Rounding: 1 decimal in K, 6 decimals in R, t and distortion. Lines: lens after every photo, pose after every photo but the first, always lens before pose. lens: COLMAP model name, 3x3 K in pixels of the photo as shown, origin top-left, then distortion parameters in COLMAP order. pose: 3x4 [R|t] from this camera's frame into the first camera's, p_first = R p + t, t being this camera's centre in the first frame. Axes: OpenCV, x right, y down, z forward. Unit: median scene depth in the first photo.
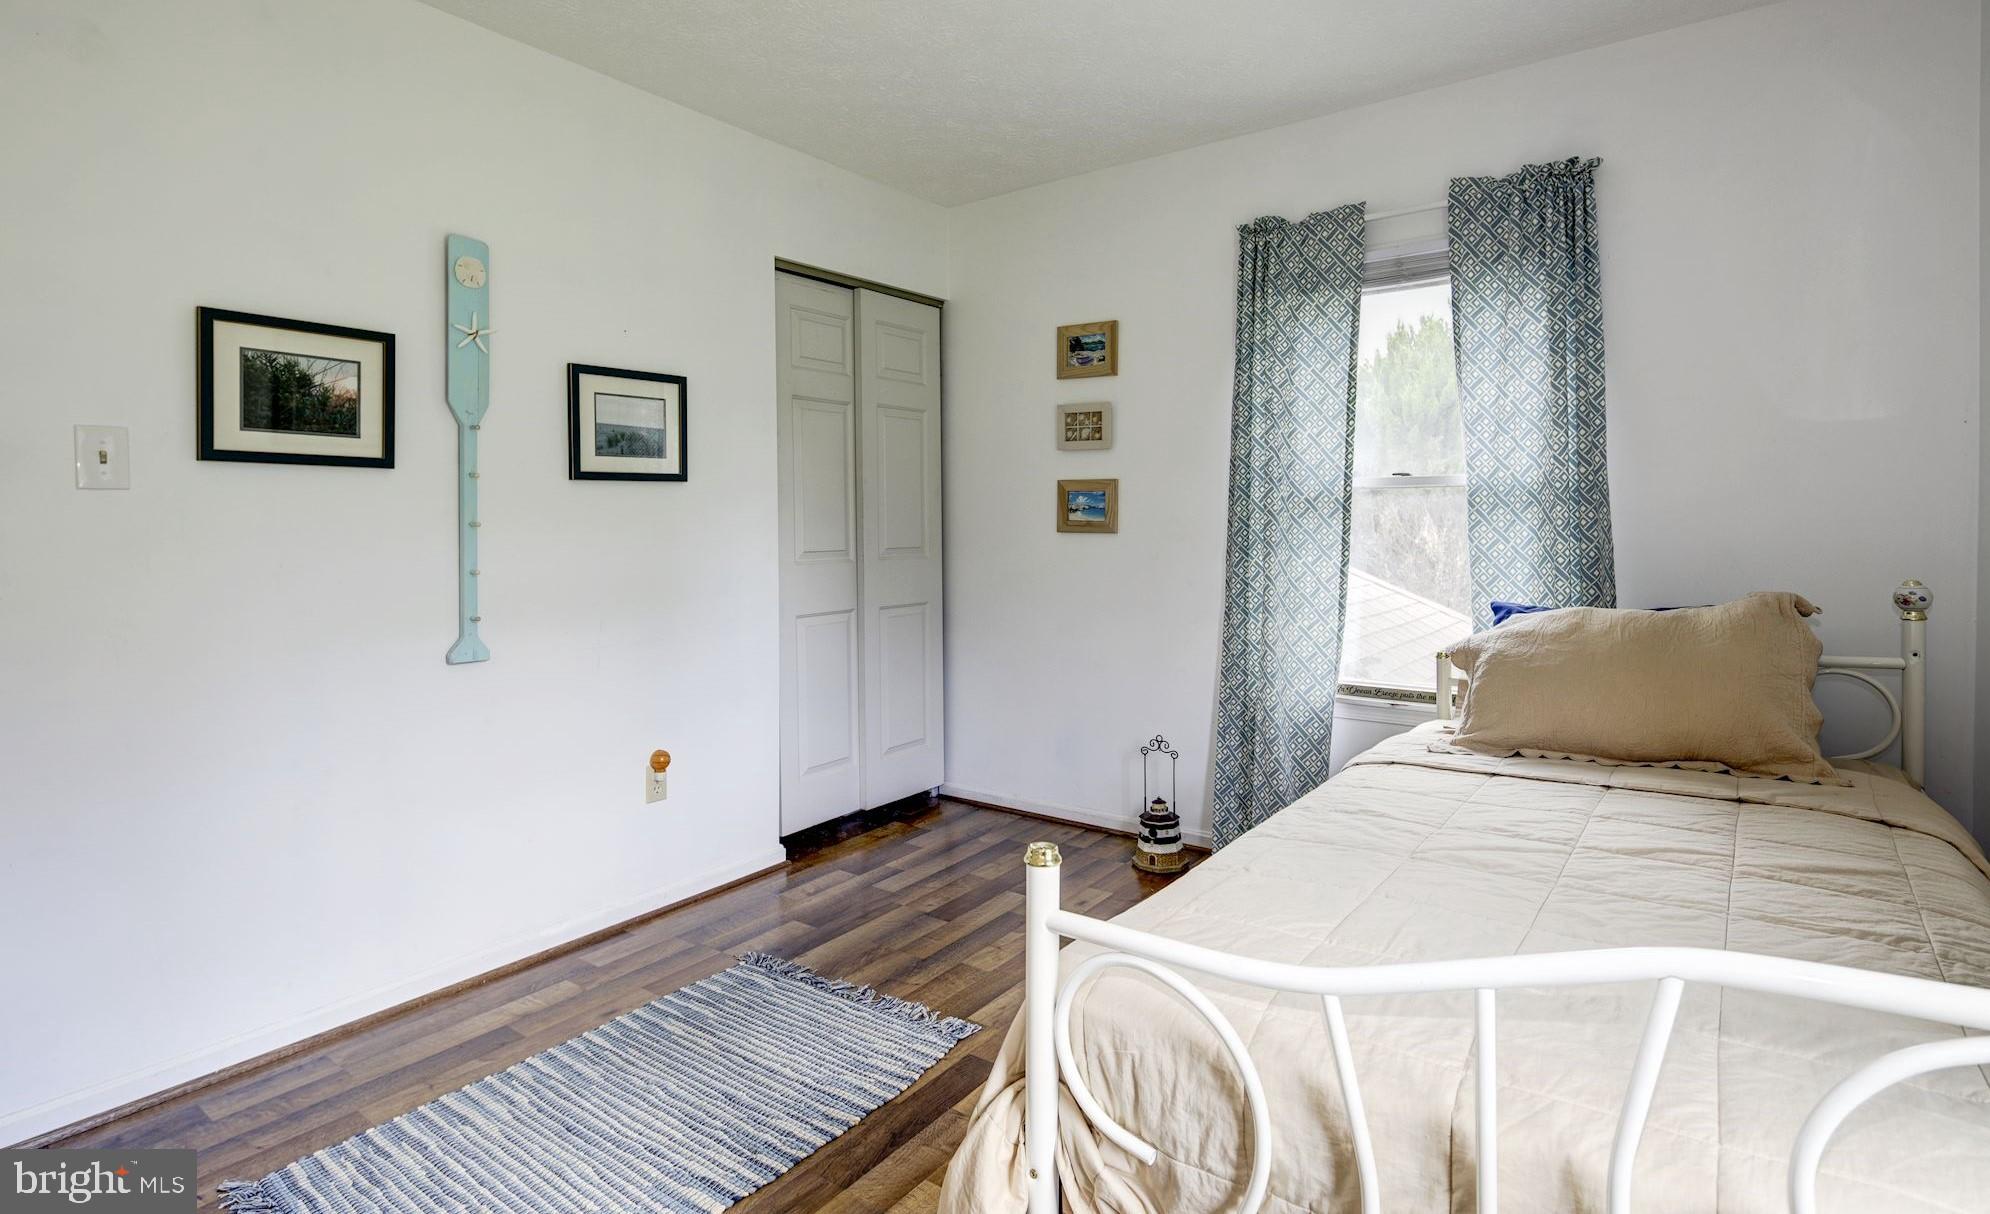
lens RADIAL K [[984.1, 0, 1045.4], [0, 984.1, 533.2], [0, 0, 1]] dist [0.000468, -0.000087]
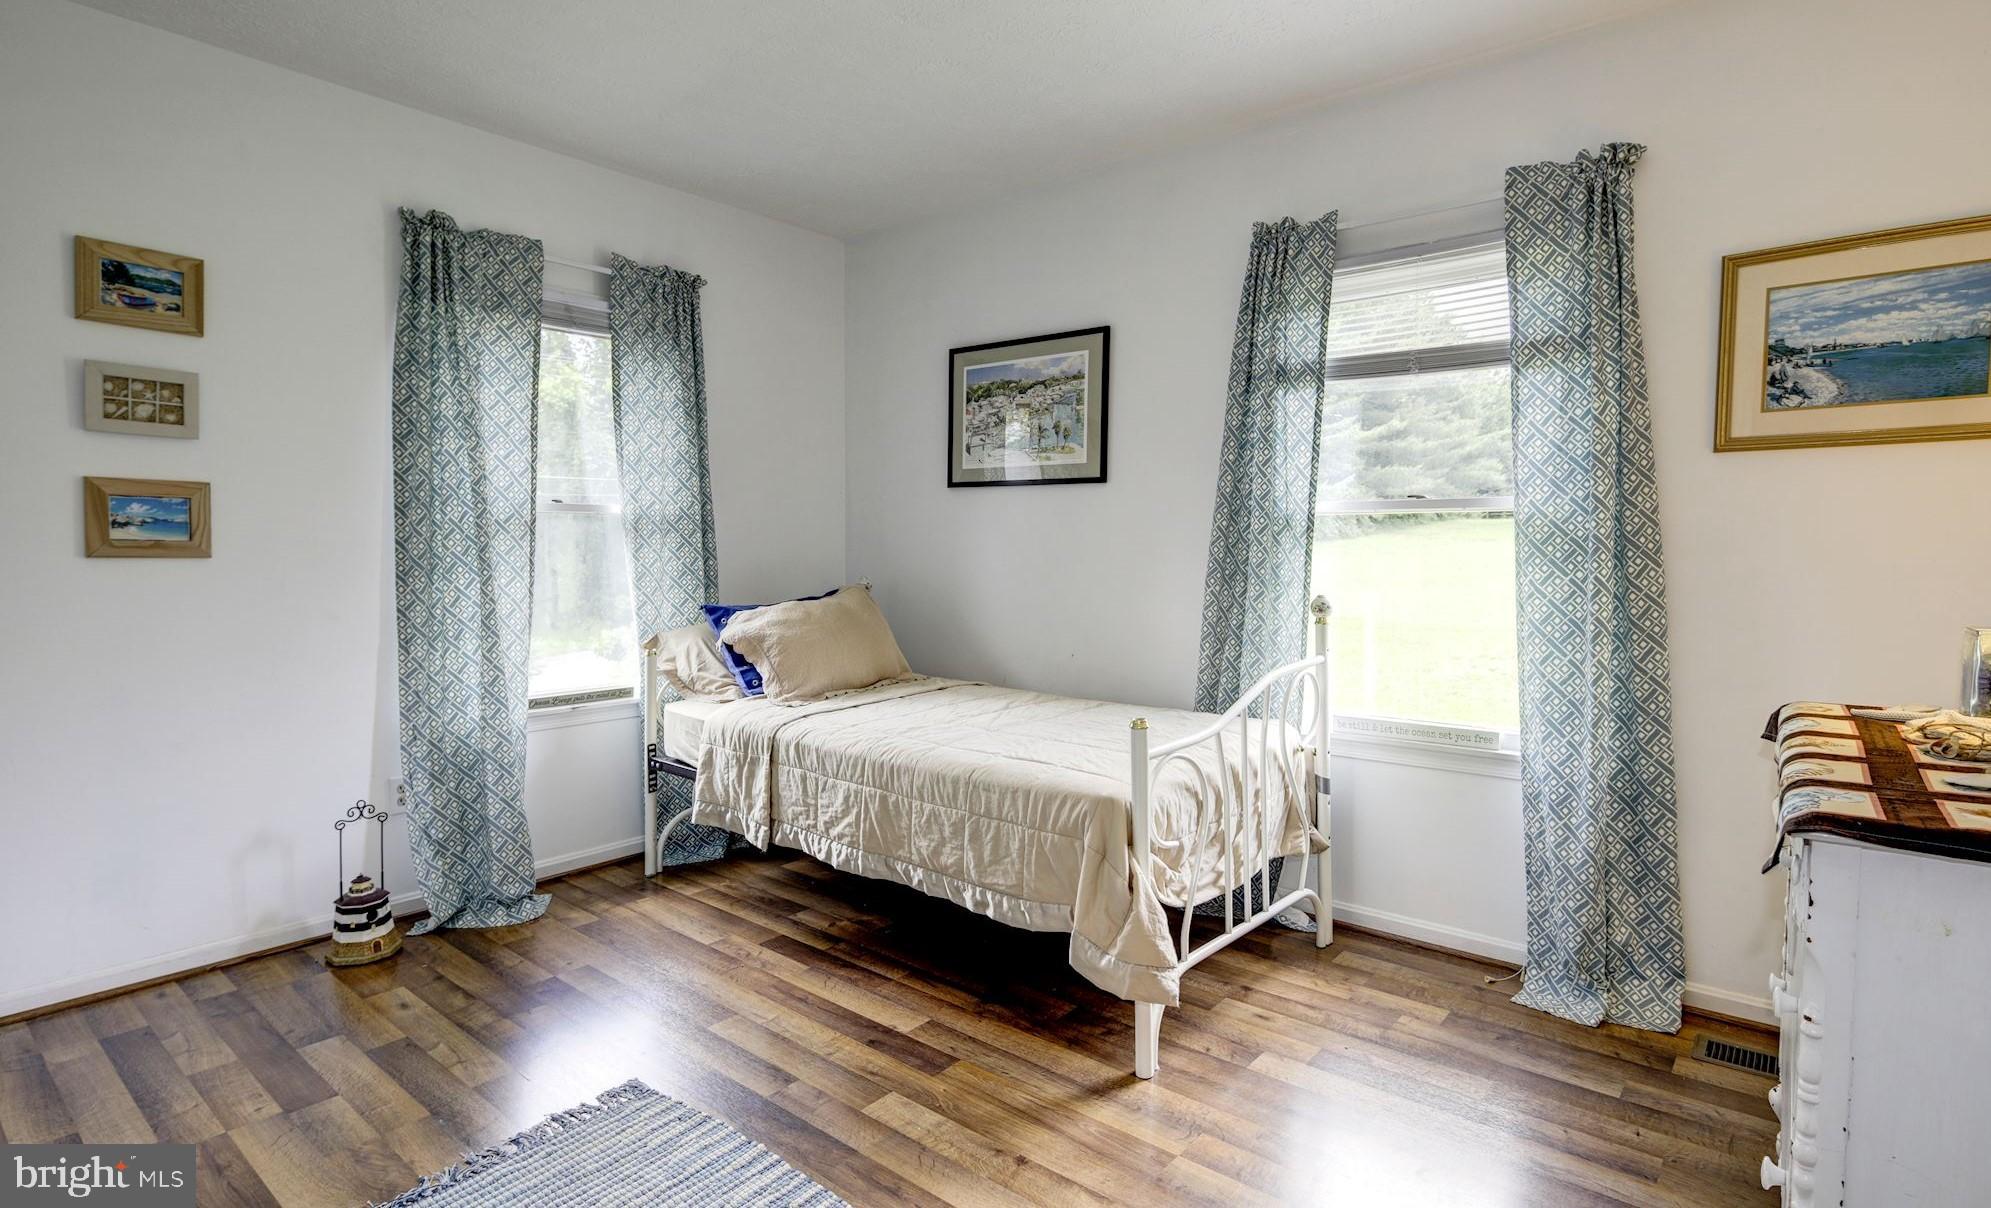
lens RADIAL K [[982.3, 0, 995.5], [0, 982.3, 604.0], [0, 0, 1]] dist [-0.000095, -0.000005]
pose [[0.086976, -0.053141, 0.994792, -0.667486], [0.010491, 0.998570, 0.052425, 0.002435], [-0.996155, 0.005877, 0.087409, 0.402854]]
